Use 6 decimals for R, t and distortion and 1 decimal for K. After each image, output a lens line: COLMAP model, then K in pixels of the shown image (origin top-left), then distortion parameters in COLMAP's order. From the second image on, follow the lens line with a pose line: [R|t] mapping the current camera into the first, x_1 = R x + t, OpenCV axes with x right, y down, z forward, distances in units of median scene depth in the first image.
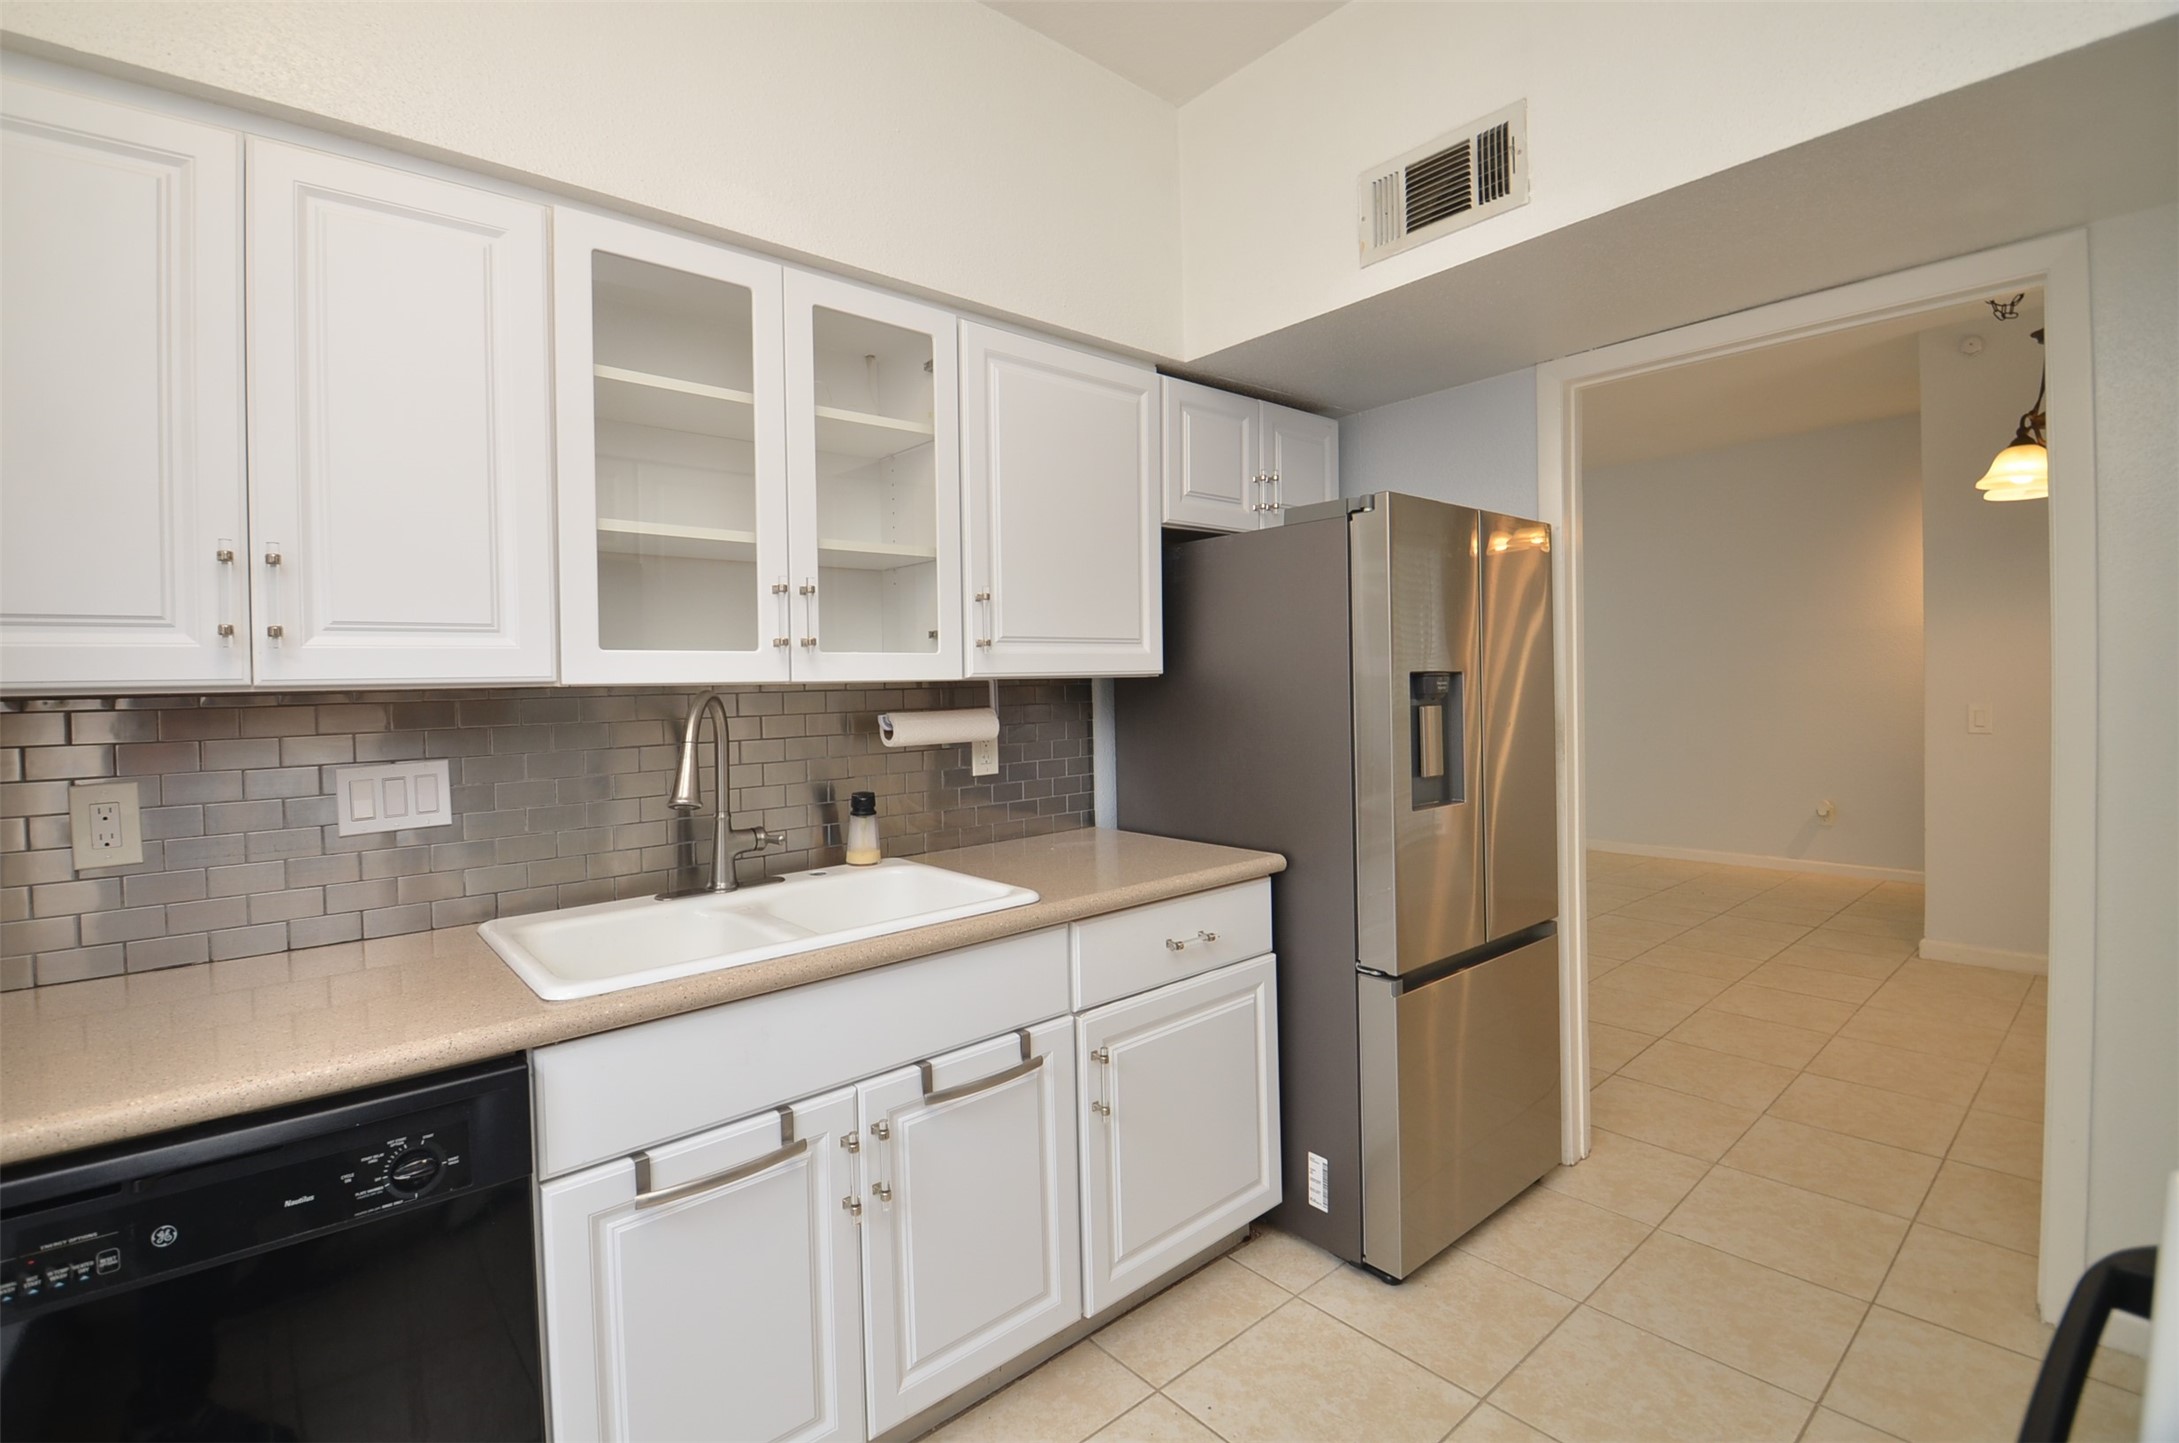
lens RADIAL K [[969.8, 0, 1076.6], [0, 969.8, 698.1], [0, 0, 1]] dist [0.024901, -0.031335]
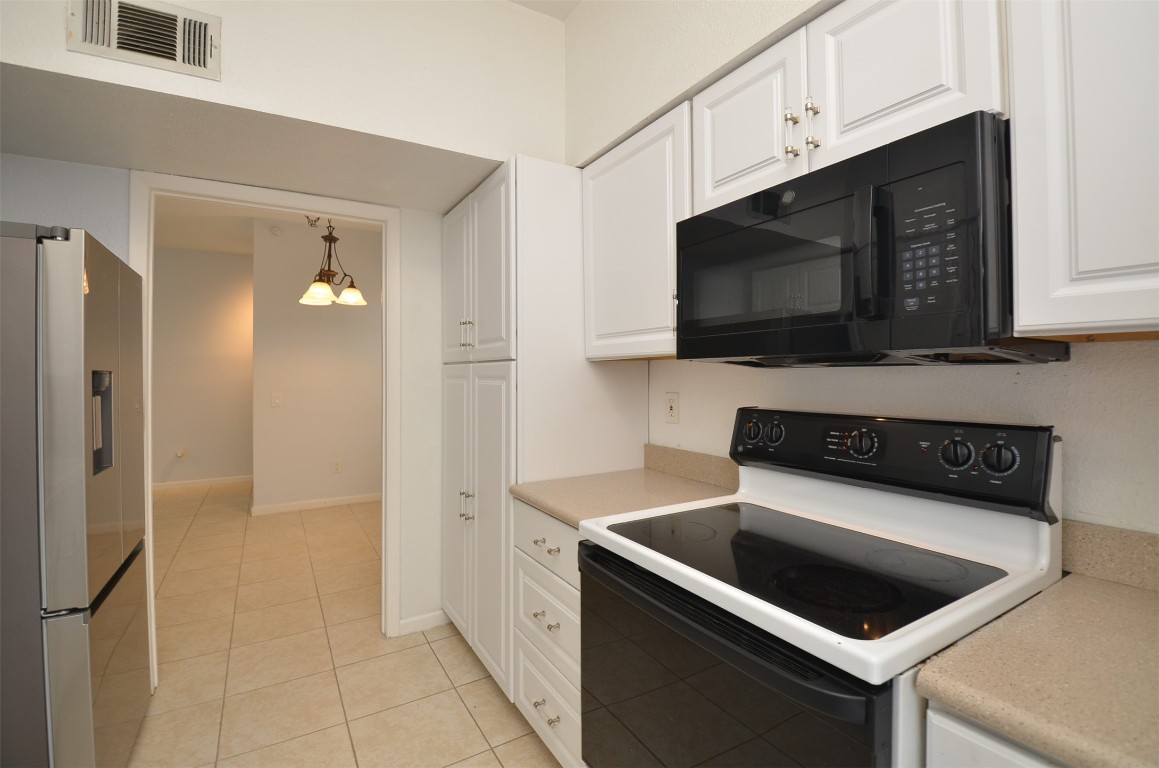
lens RADIAL K [[520.1, 0, 579.2], [0, 520.1, 373.9], [0, 0, 1]] dist [0.000640, -0.014250]
pose [[0.167296, 0.021657, 0.985669, -0.212627], [0.017436, 0.999537, -0.024921, 0.006440], [-0.985753, 0.021355, 0.166841, 0.221699]]
